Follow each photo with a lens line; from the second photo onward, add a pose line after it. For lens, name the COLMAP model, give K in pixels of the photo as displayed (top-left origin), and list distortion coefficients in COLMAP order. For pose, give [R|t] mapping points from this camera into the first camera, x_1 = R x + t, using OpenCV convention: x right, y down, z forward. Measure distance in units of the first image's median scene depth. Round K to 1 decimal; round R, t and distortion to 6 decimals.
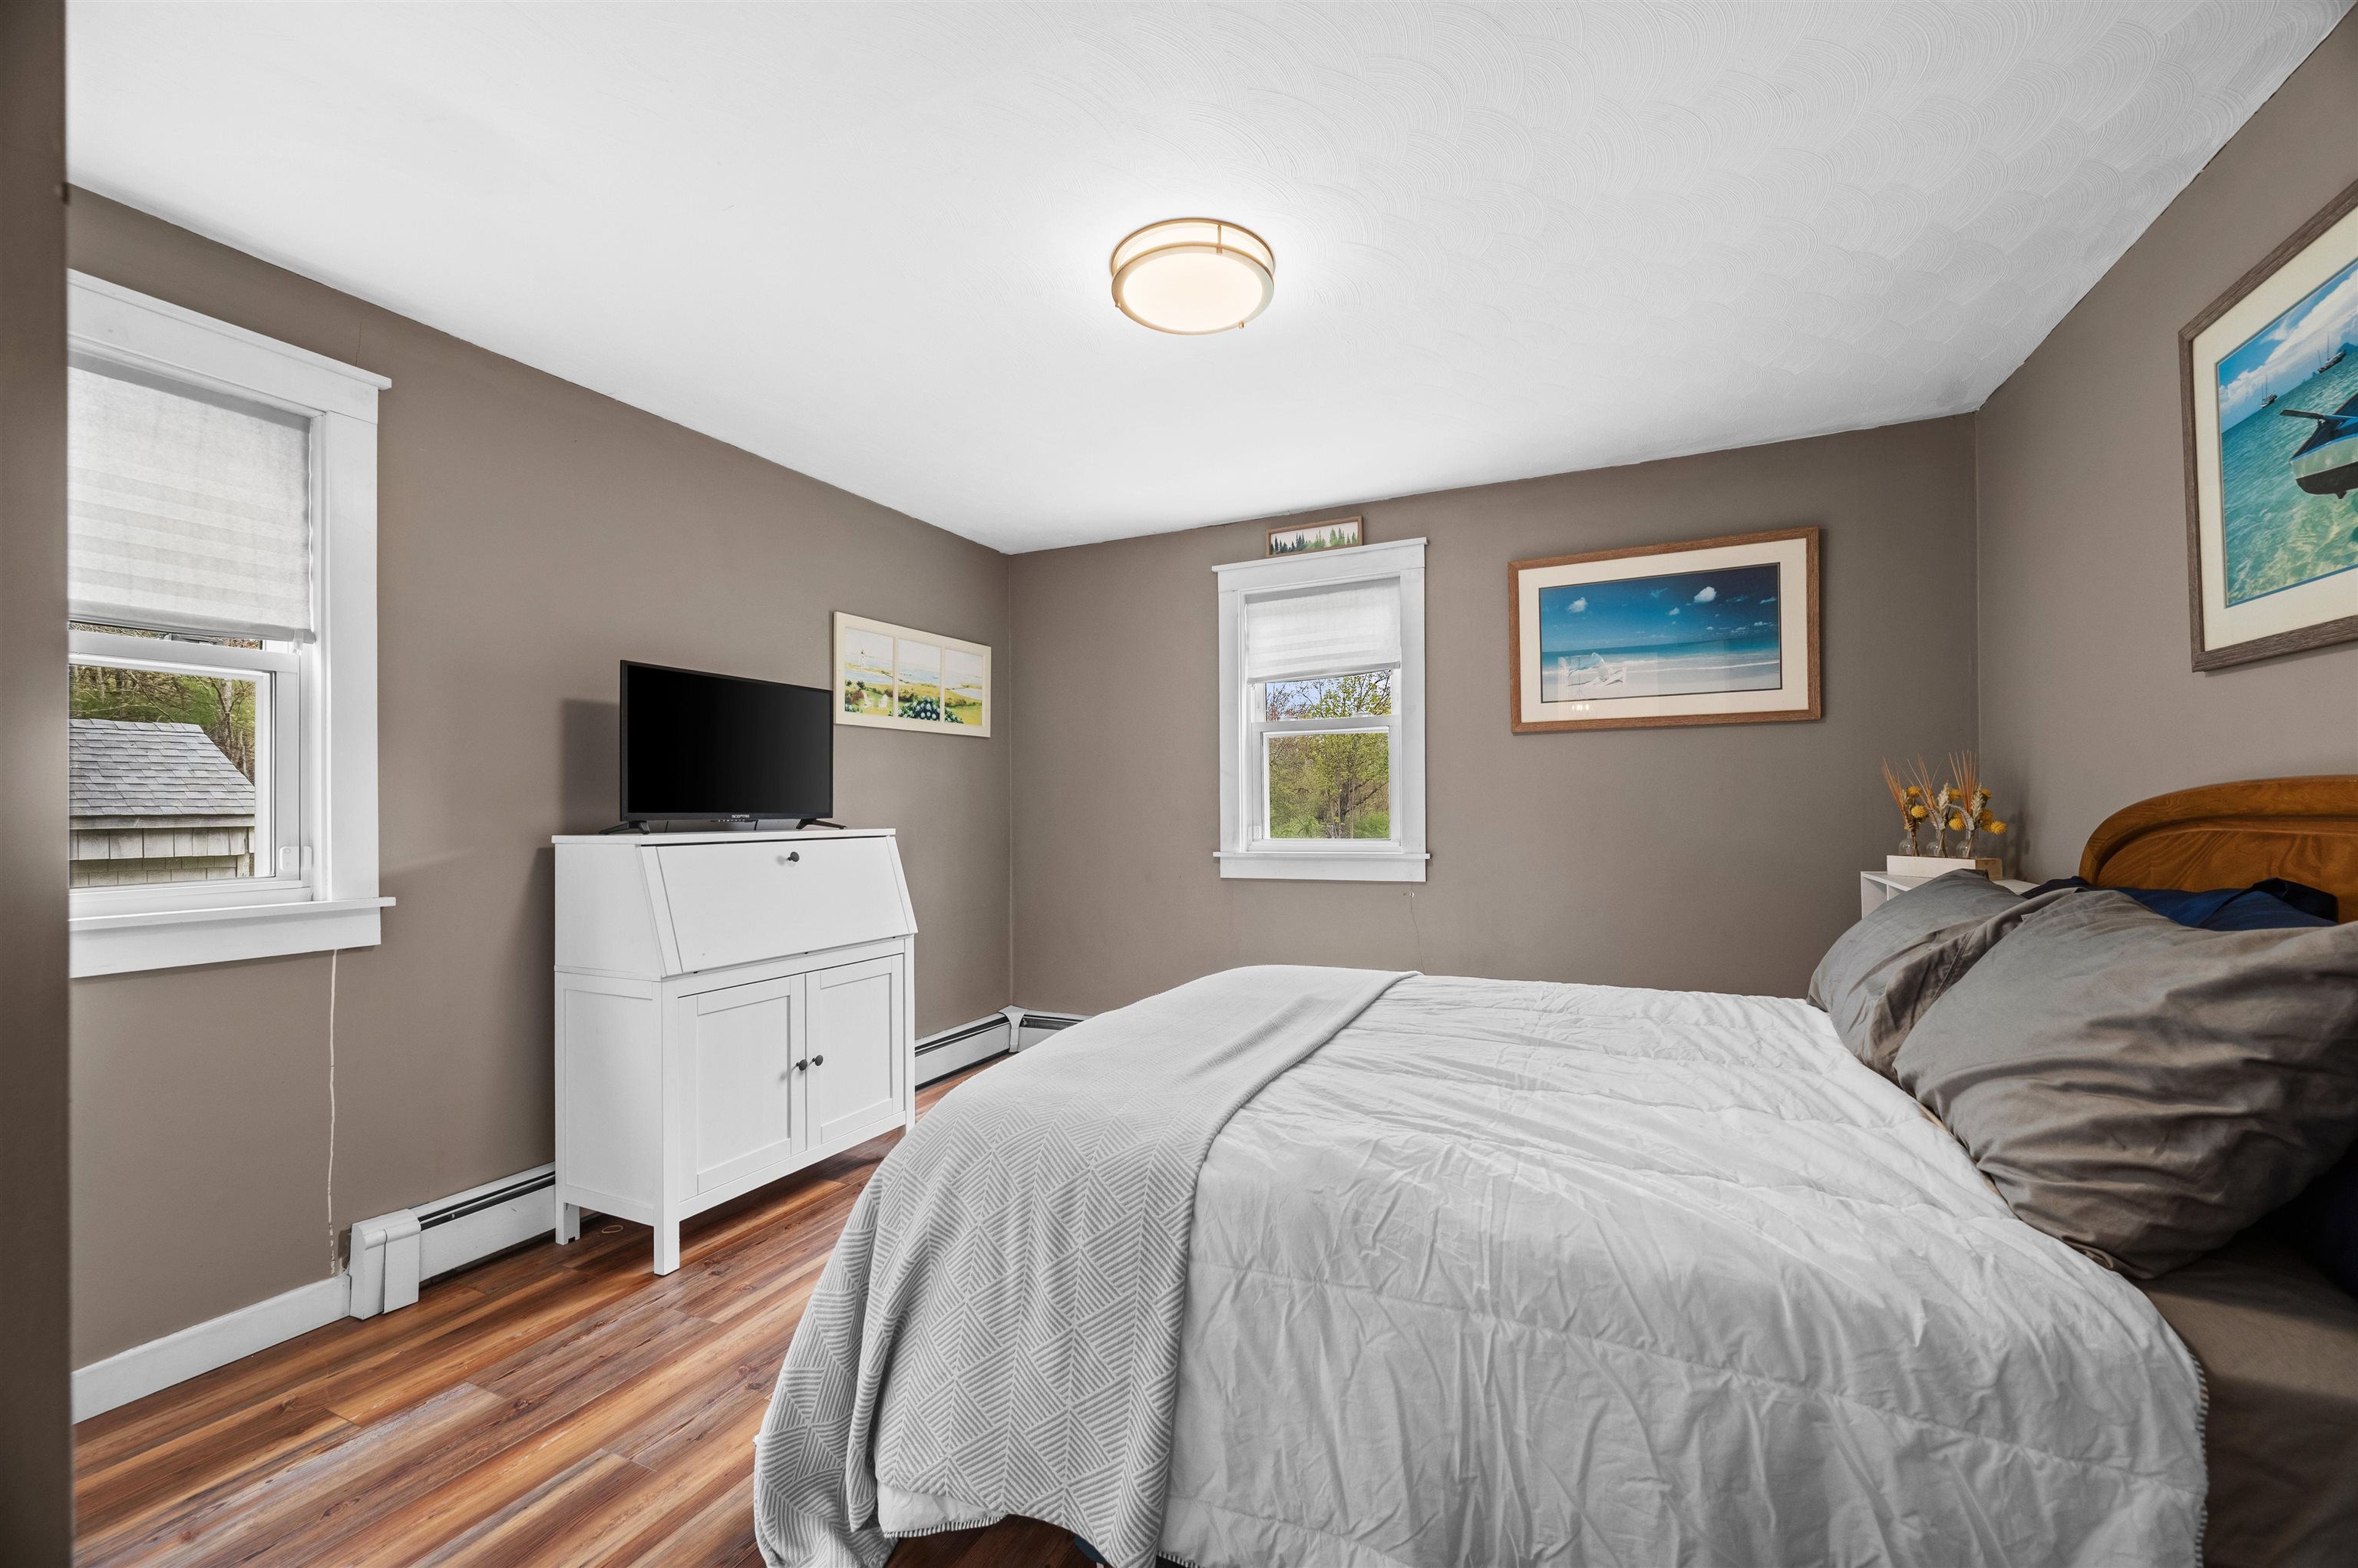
lens RADIAL K [[909.0, 0, 1196.7], [0, 909.0, 808.9], [0, 0, 1]] dist [0.000242, 0.000094]
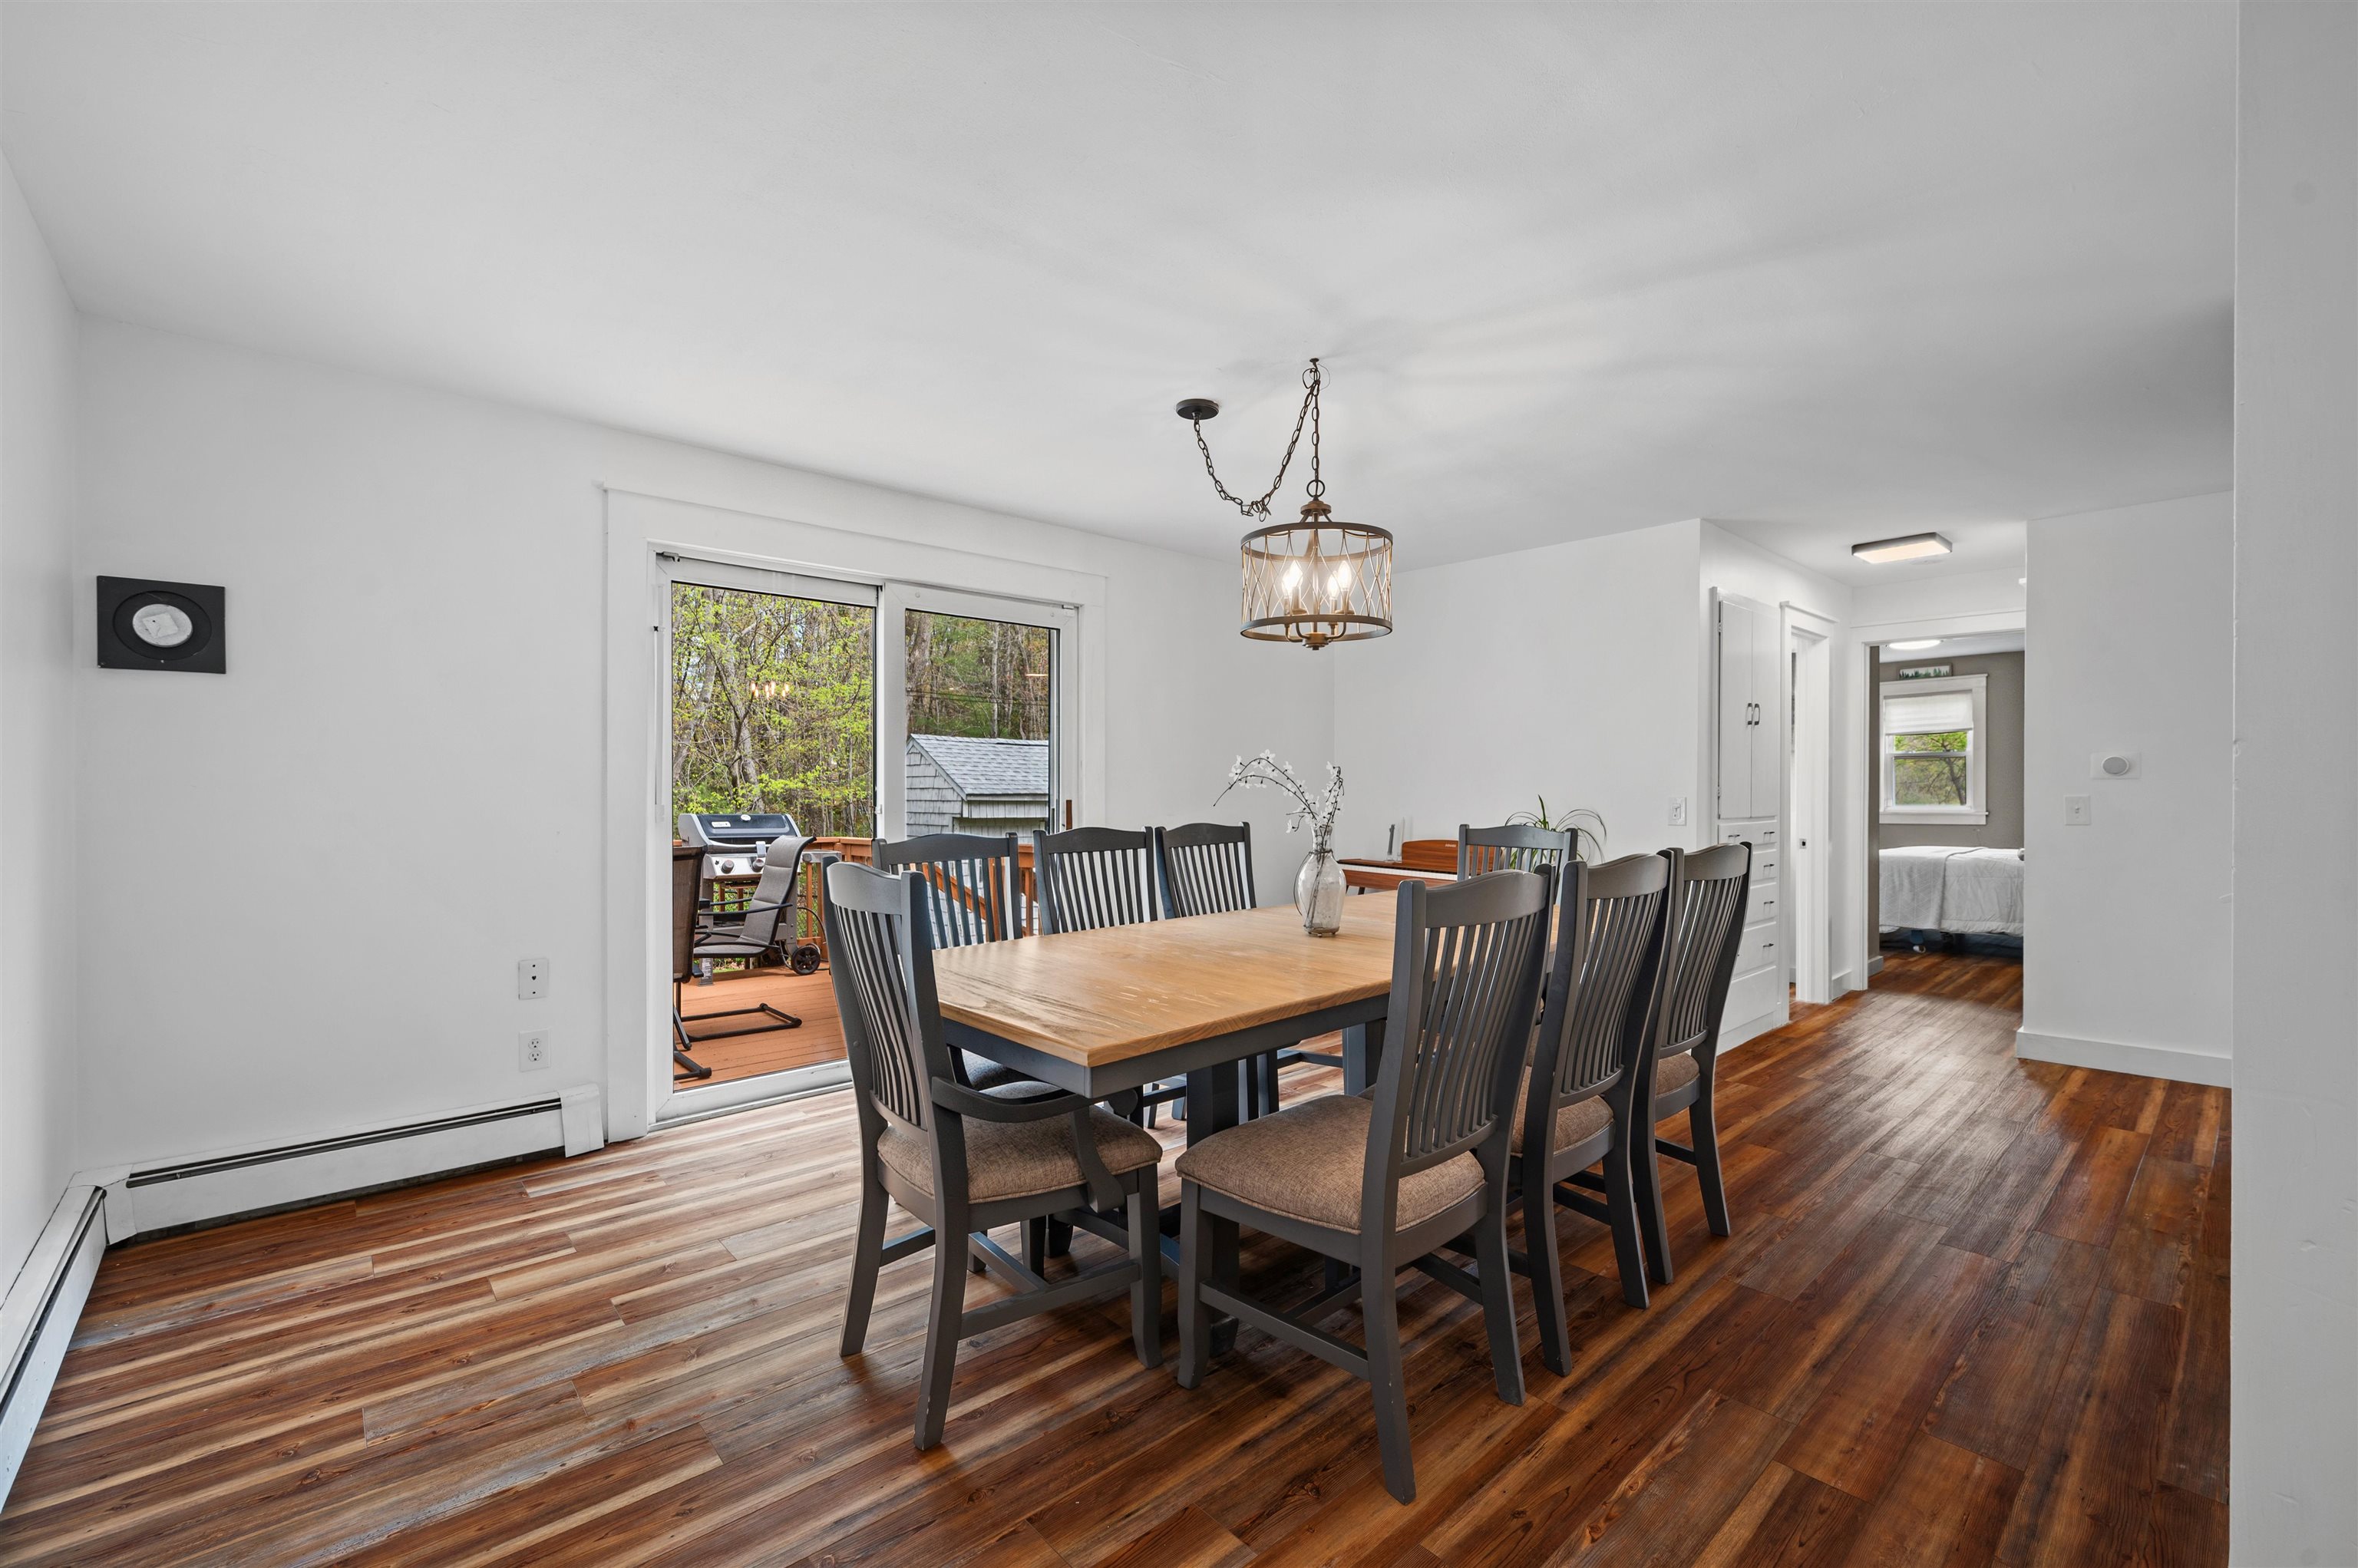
lens RADIAL K [[996.4, 0, 1168.5], [0, 996.4, 794.1], [0, 0, 1]] dist [0.001556, 0.000228]
pose [[0.919485, 0.003471, -0.393111, -0.706282], [-0.004177, 0.999991, -0.000941, 0.017289], [0.393104, 0.002508, 0.919491, -2.287609]]
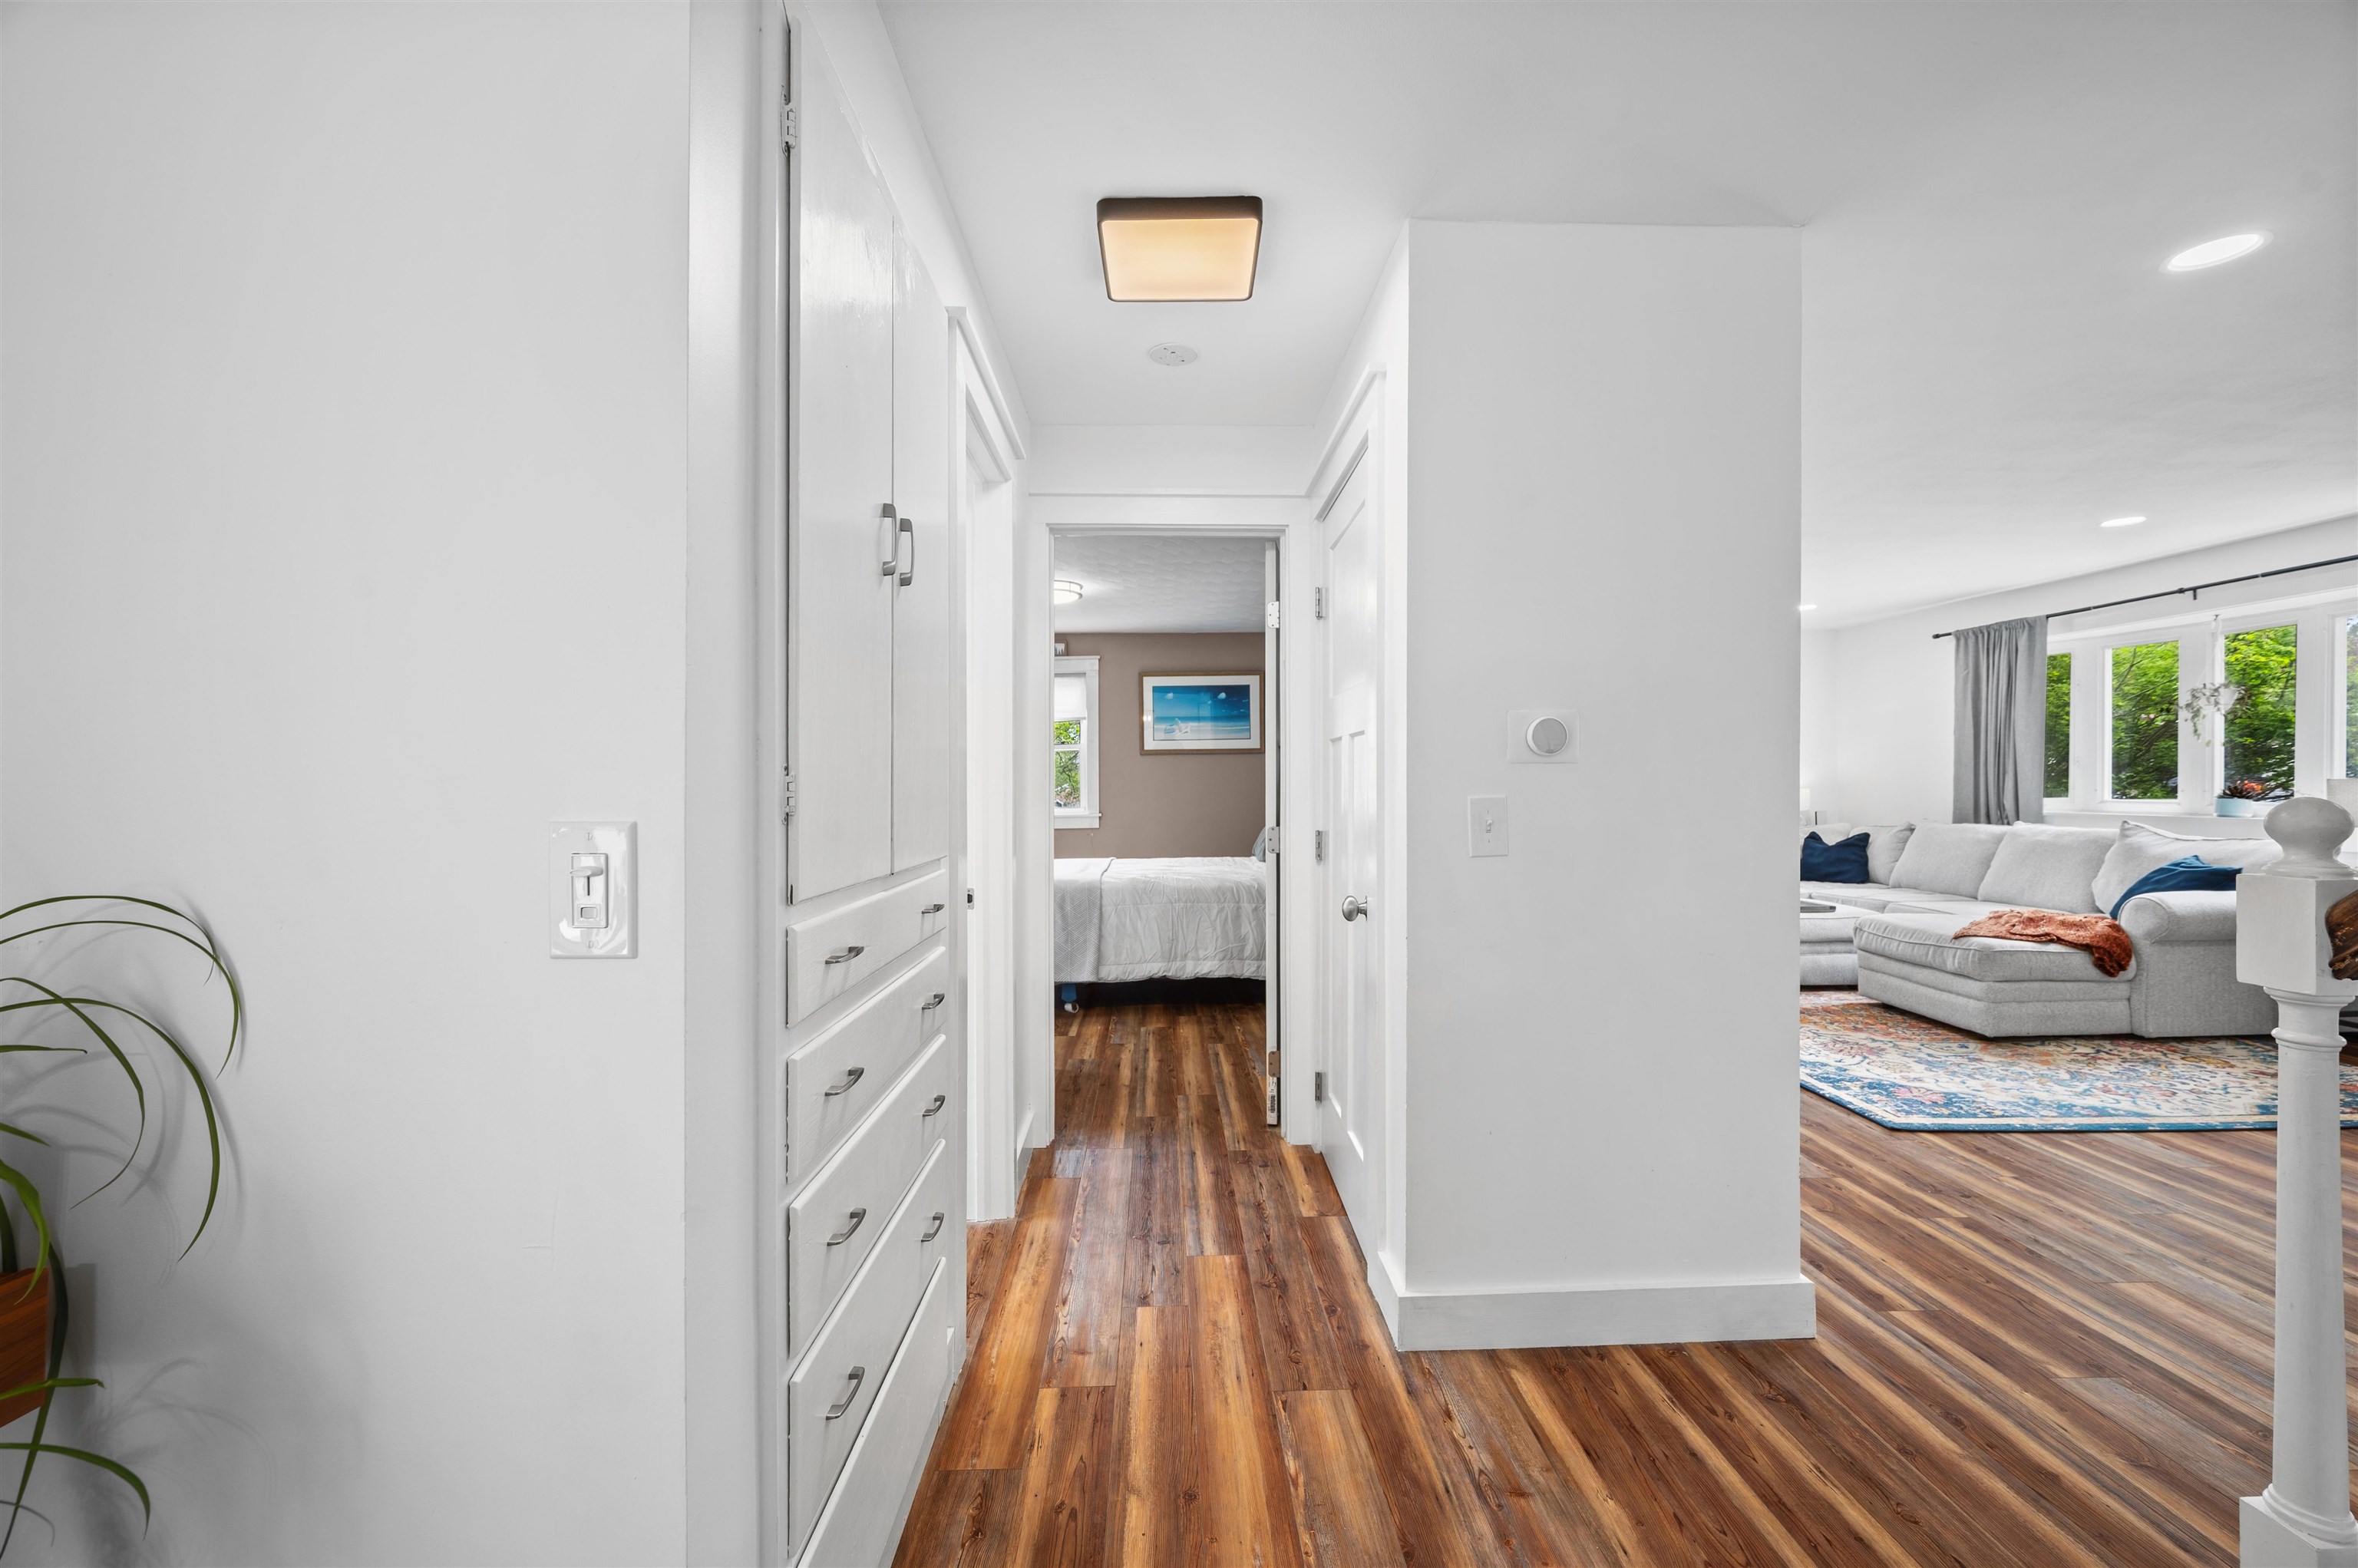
lens RADIAL K [[958.7, 0, 1179.0], [0, 958.7, 784.0], [0, 0, 1]] dist [0.002253, 0.000236]
pose [[0.895840, 0.003127, 0.444366, -0.571426], [0.002731, 0.999918, -0.012541, 0.012538], [-0.444368, 0.012448, 0.895758, -1.045017]]
